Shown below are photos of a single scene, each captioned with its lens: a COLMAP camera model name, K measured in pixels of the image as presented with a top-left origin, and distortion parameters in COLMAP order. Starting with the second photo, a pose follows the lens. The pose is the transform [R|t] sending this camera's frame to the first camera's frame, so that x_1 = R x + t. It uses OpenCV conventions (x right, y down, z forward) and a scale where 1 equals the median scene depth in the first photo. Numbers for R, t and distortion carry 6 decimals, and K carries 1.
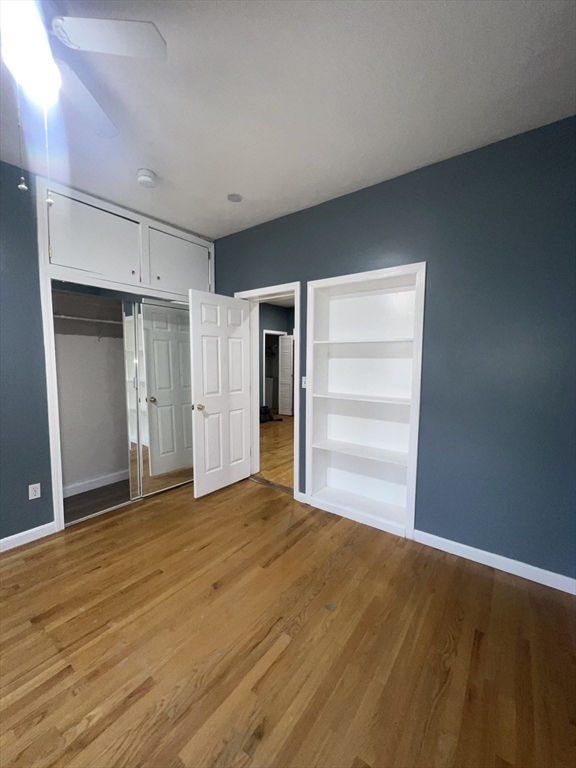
lens RADIAL K [[307.8, 0, 288.7], [0, 307.8, 385.0], [0, 0, 1]] dist [-0.001773, 0.000834]
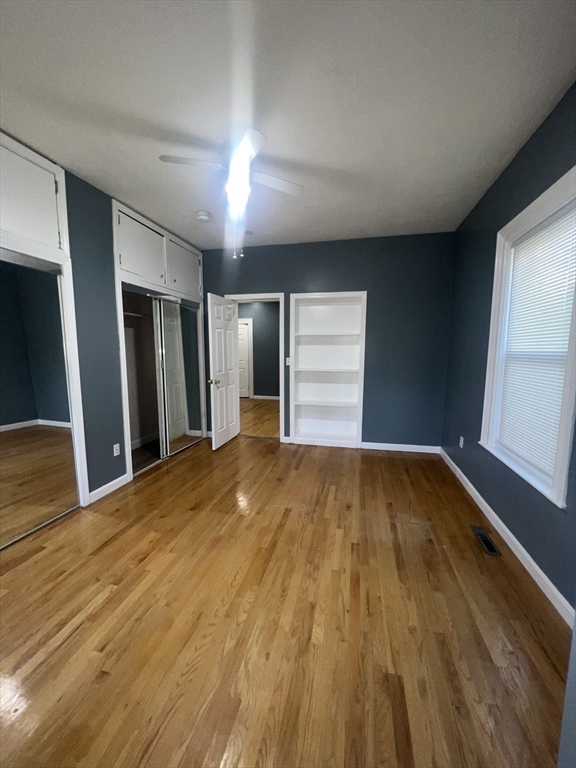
lens RADIAL K [[307.8, 0, 289.2], [0, 307.8, 385.8], [0, 0, 1]] dist [-0.001773, 0.000834]
pose [[0.913534, -0.051357, 0.403508, -0.620096], [0.035052, 0.998247, 0.047697, 0.042502], [-0.405250, -0.029429, 0.913732, -0.407075]]
